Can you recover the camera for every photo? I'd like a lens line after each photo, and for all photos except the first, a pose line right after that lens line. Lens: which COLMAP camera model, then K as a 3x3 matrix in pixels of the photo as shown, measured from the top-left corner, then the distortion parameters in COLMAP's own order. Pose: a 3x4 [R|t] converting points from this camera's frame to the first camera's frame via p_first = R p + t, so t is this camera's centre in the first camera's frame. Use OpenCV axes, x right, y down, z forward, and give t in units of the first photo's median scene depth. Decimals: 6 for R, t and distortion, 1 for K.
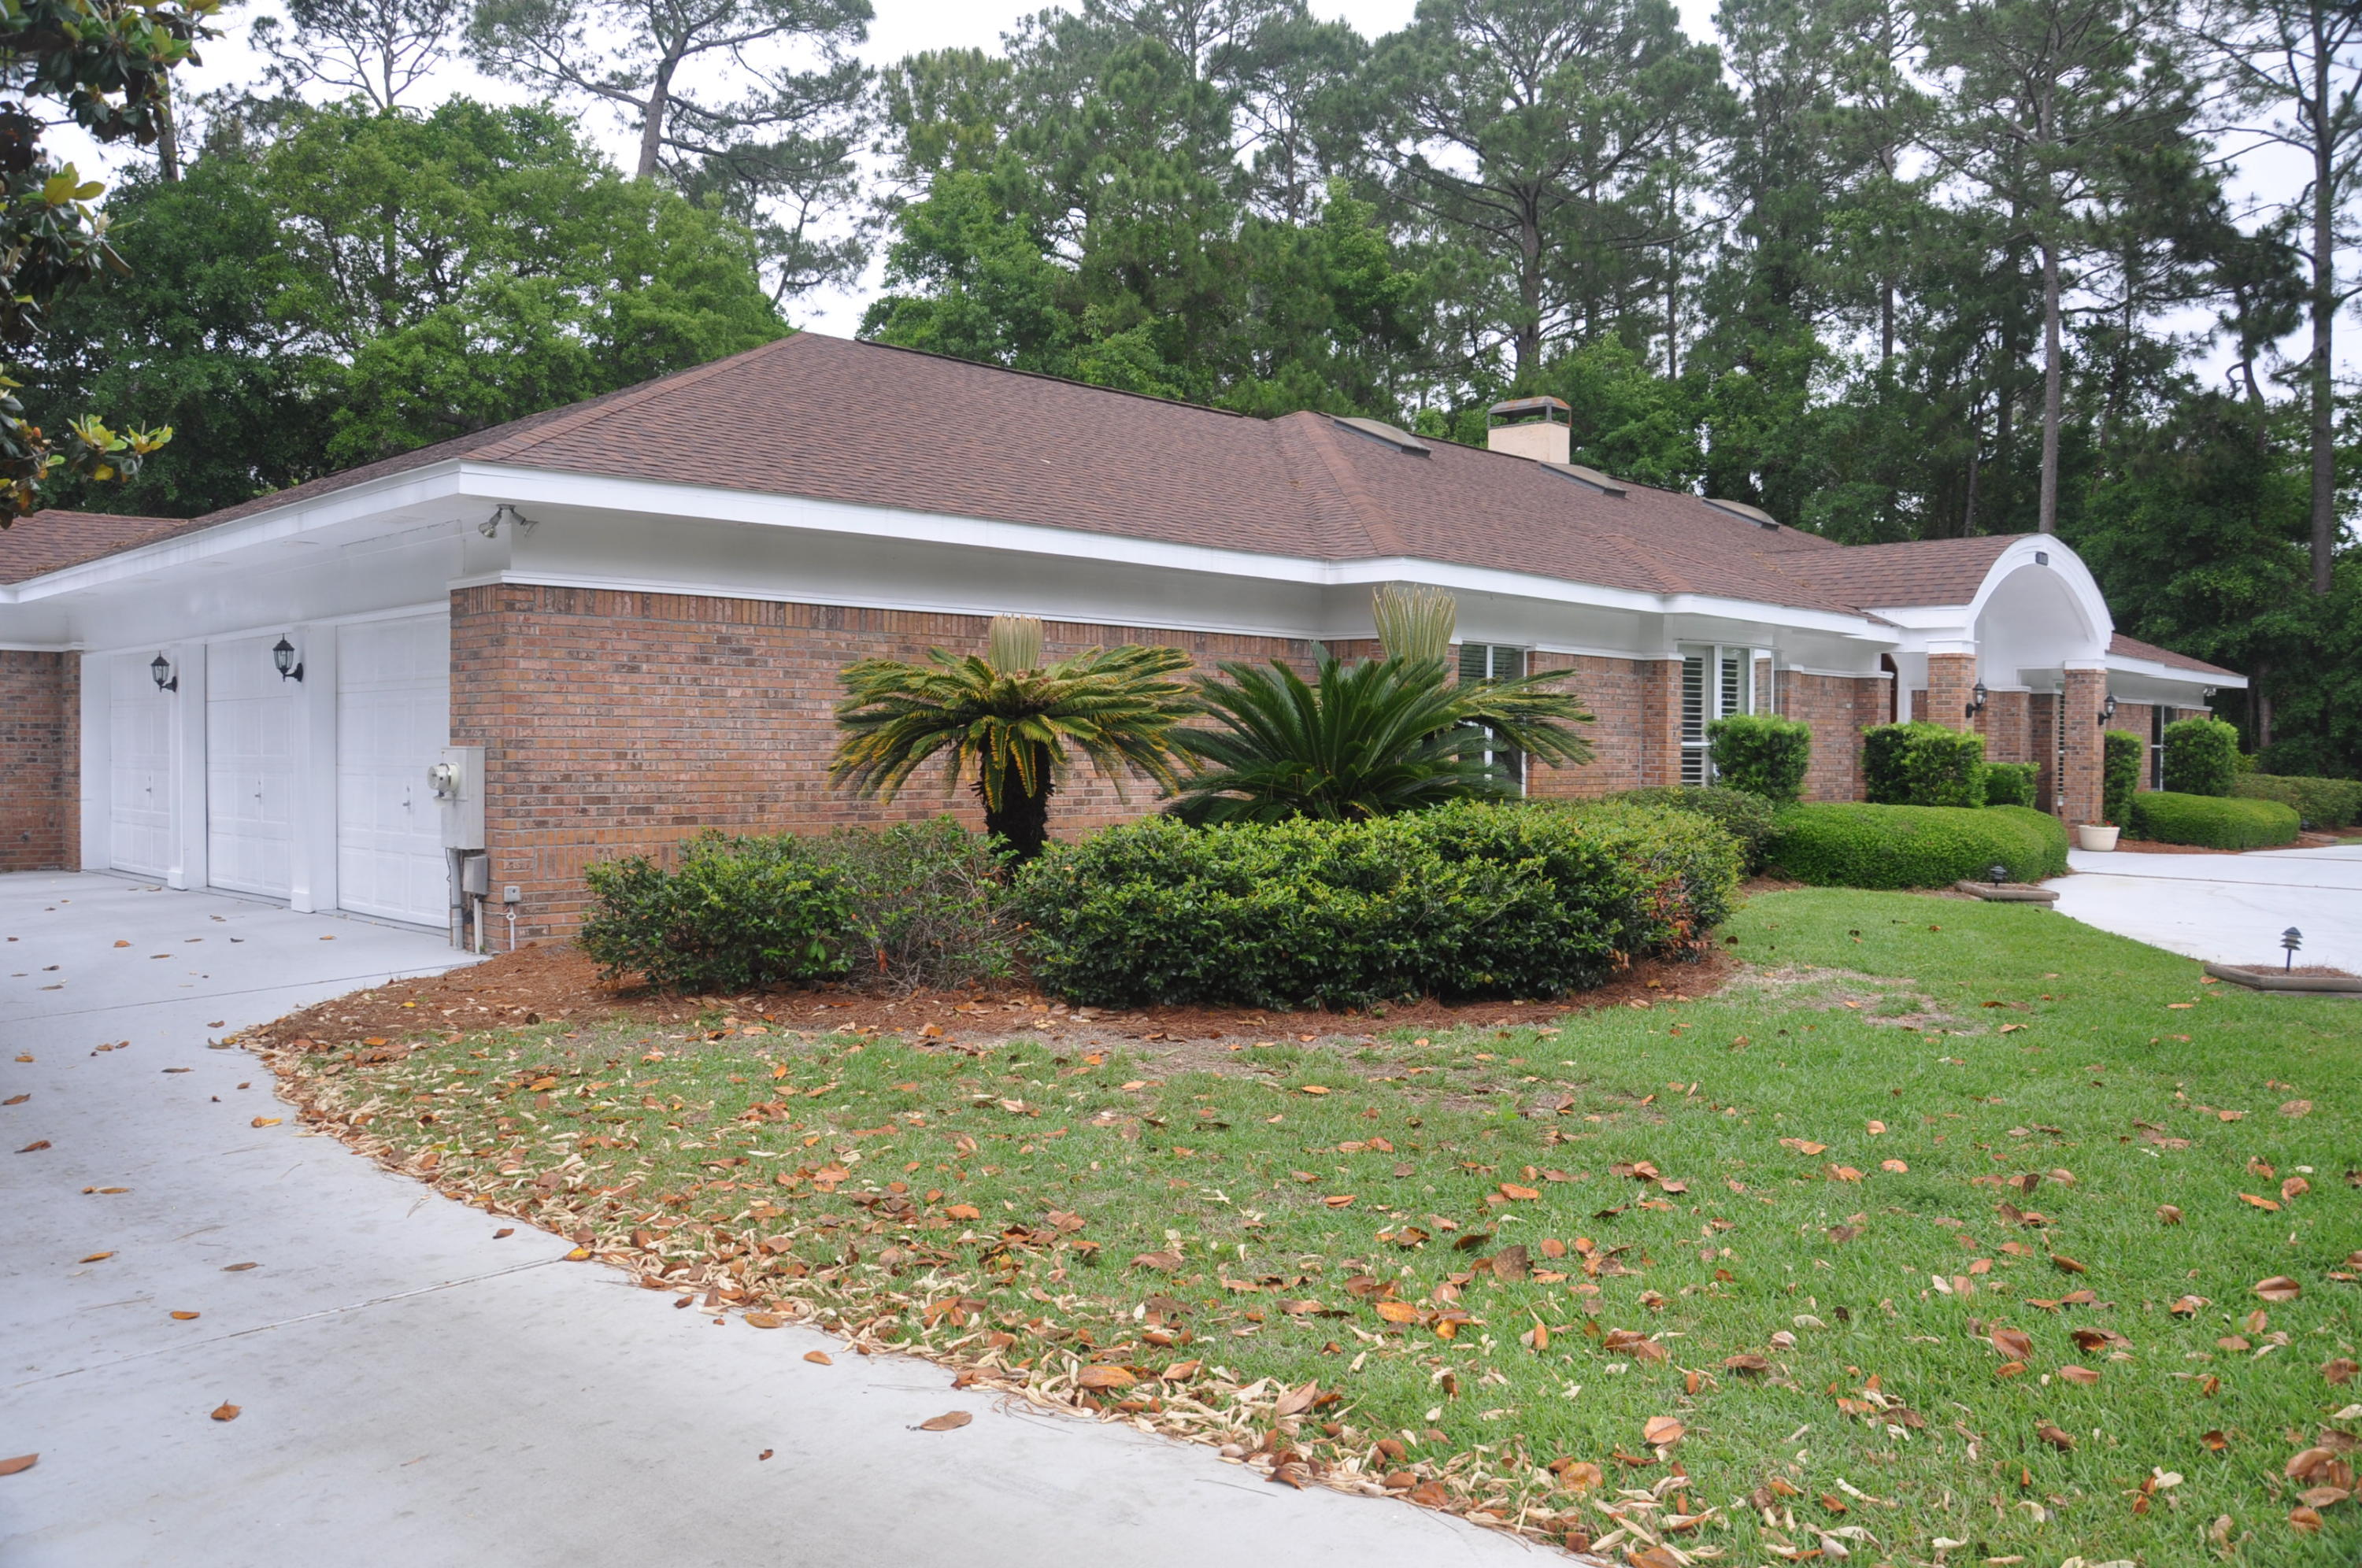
lens RADIAL K [[1896.6, 0, 1181.0], [0, 1896.6, 784.0], [0, 0, 1]] dist [-0.142939, 0.108035]
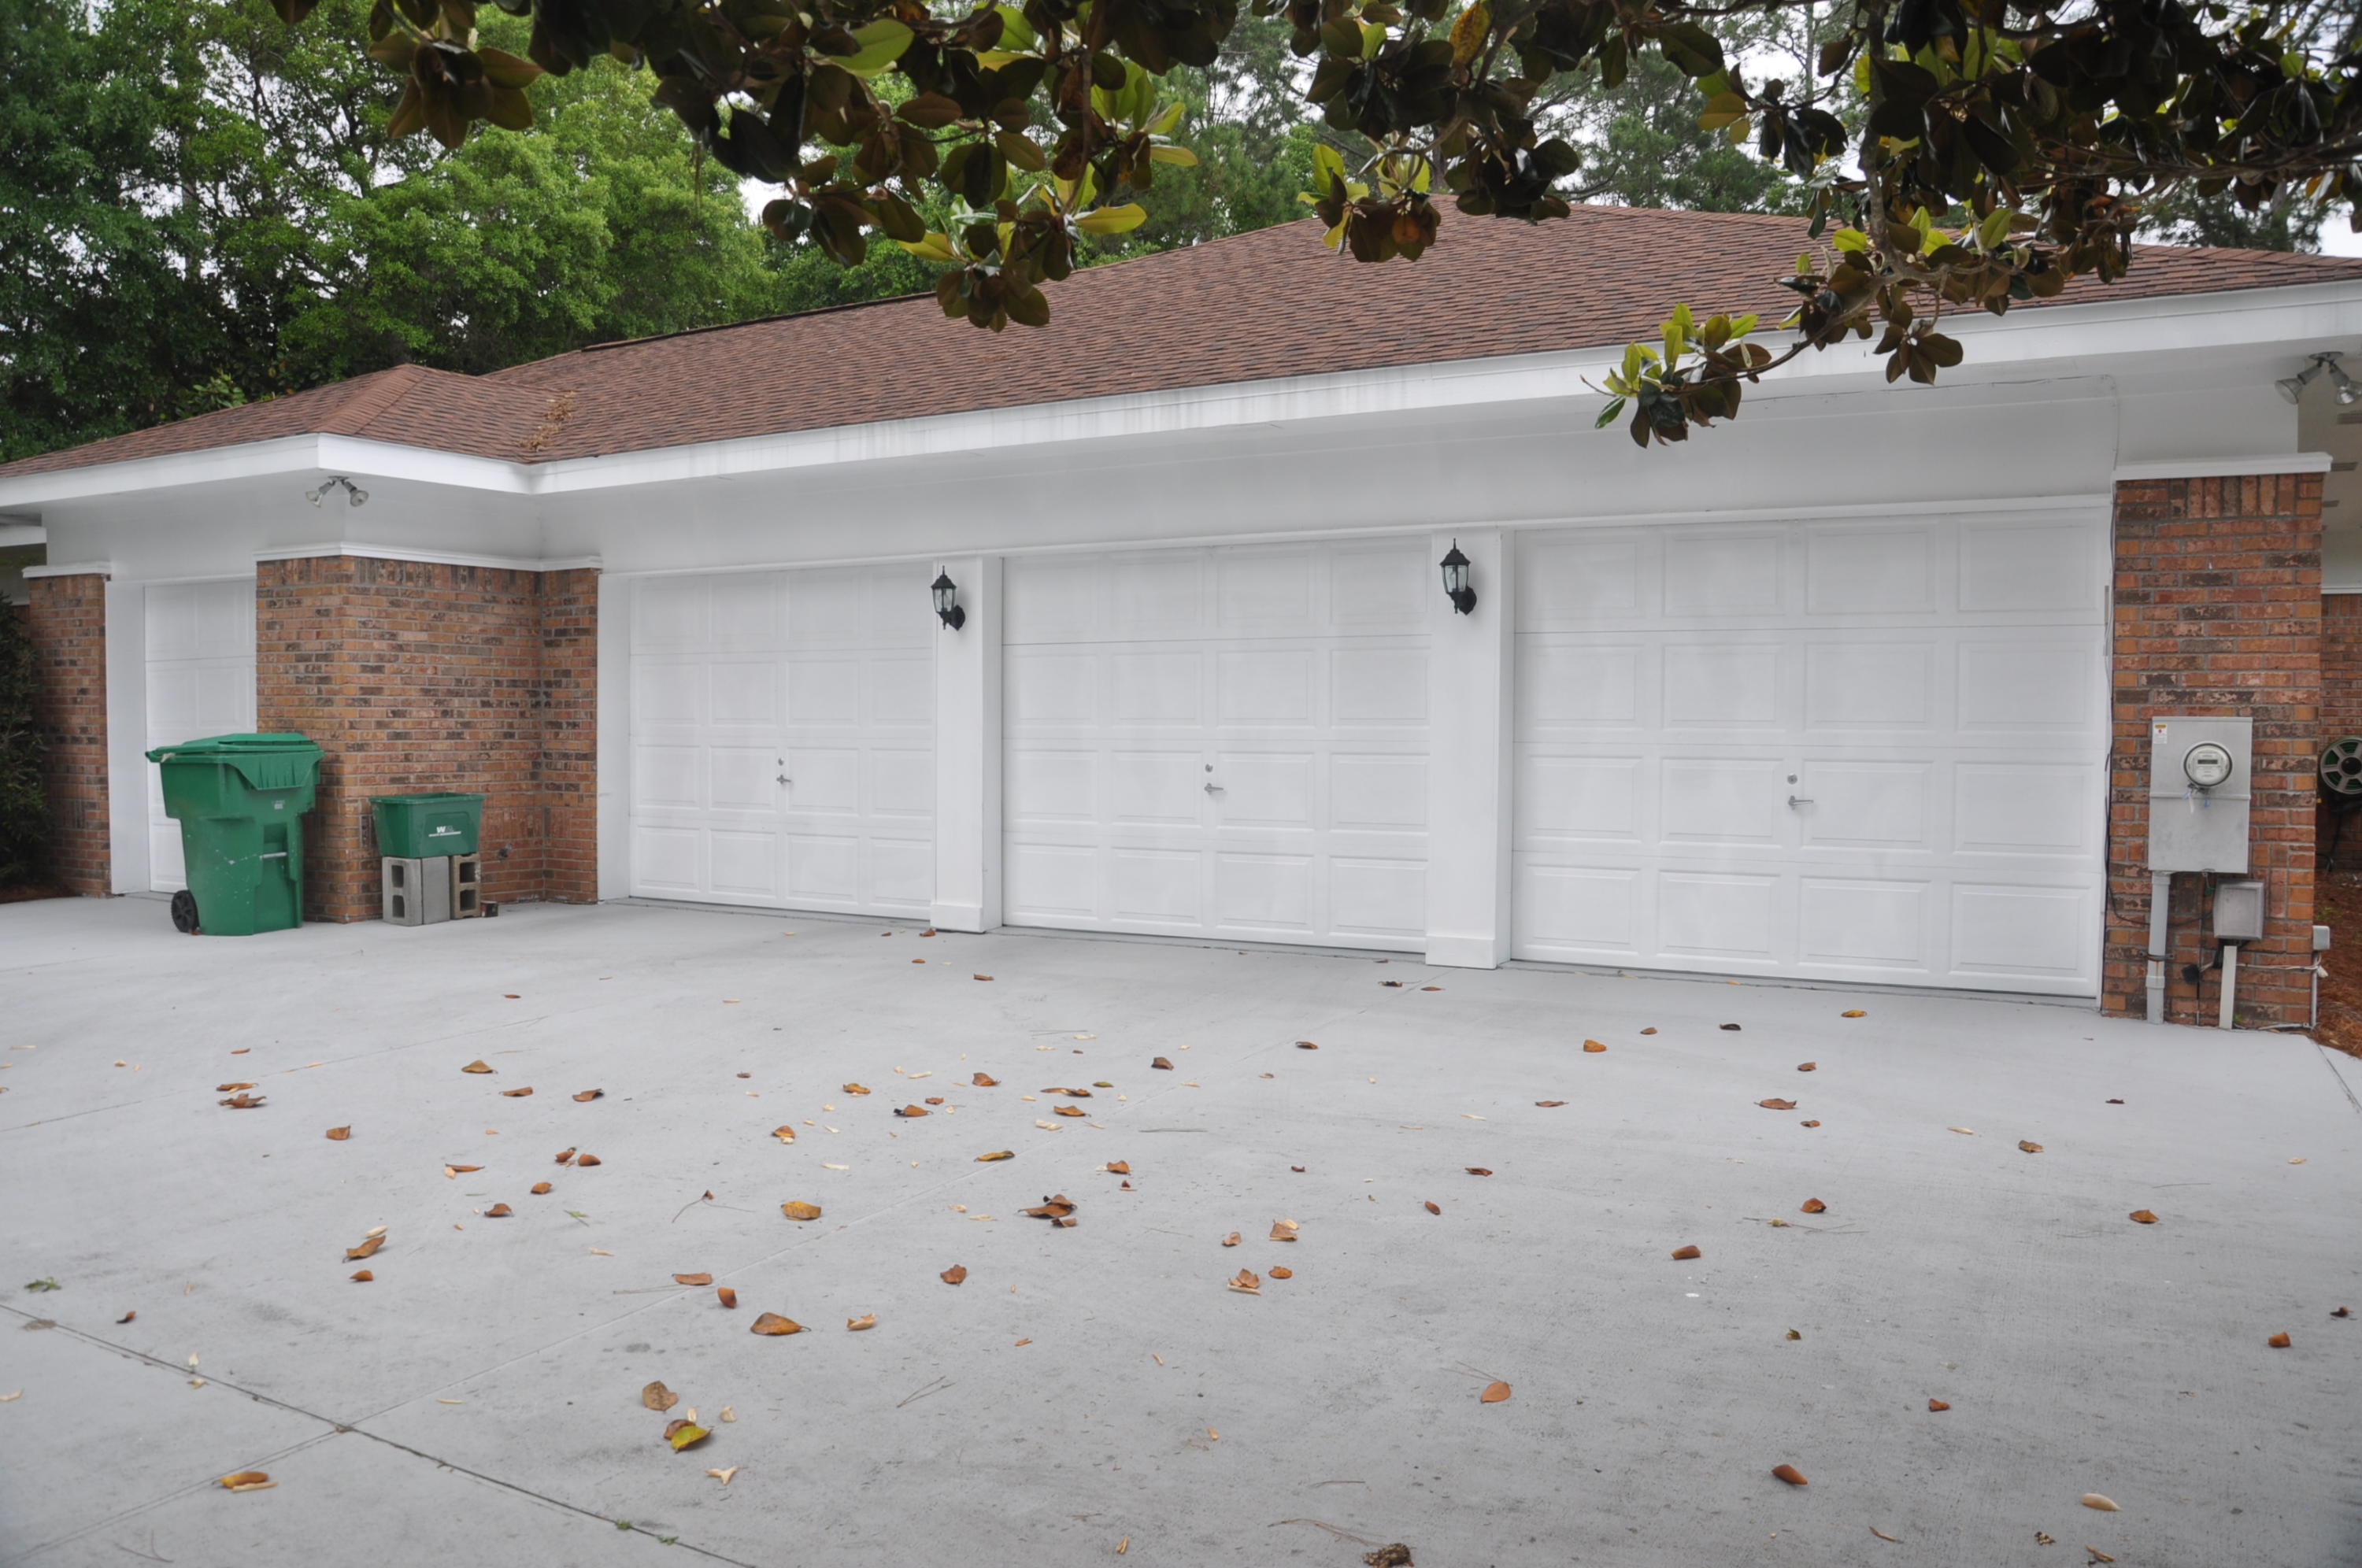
lens RADIAL K [[1896.6, 0, 1181.0], [0, 1896.6, 784.0], [0, 0, 1]] dist [-0.142939, 0.108035]
pose [[0.968718, -0.007458, 0.248053, -0.566364], [0.003884, 0.999882, 0.014895, -0.004600], [-0.248135, -0.013465, 0.968632, 0.288607]]
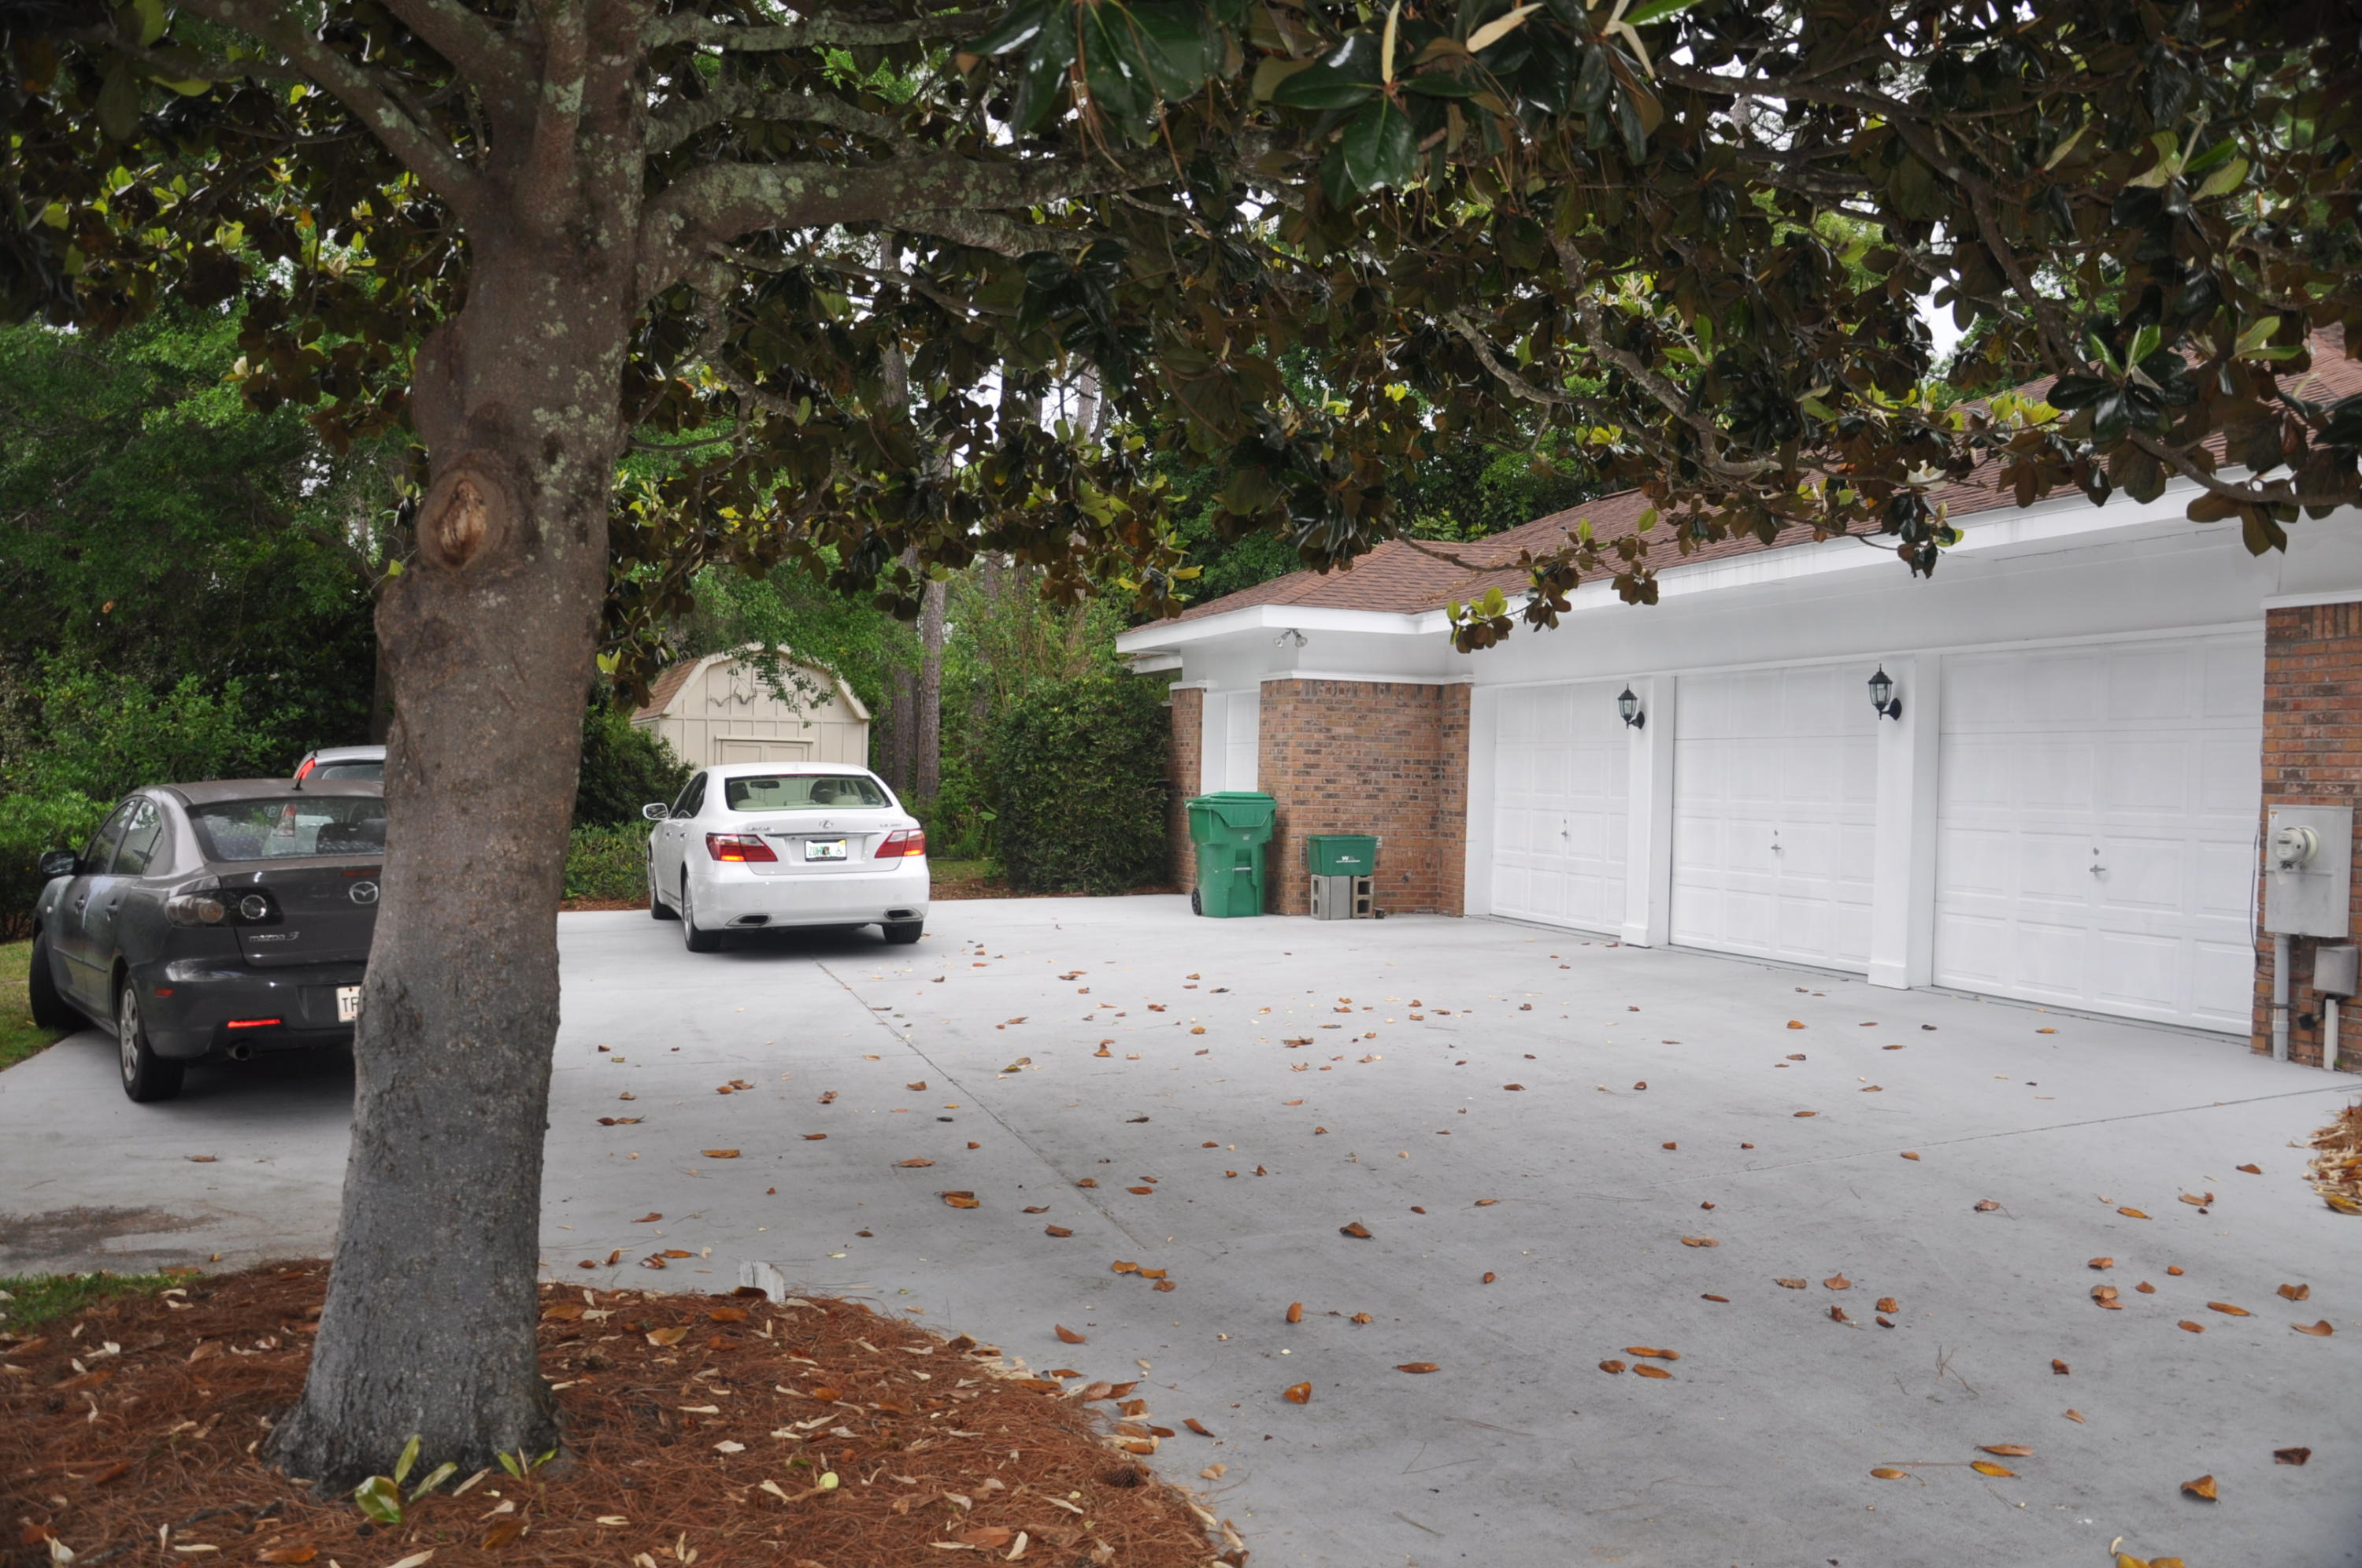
lens RADIAL K [[1896.6, 0, 1181.0], [0, 1896.6, 784.0], [0, 0, 1]] dist [-0.142939, 0.108035]
pose [[0.890747, 0.019775, -0.454069, -0.289509], [-0.029372, 0.999469, -0.014092, -0.002668], [0.453549, 0.025889, 0.890855, 0.056843]]
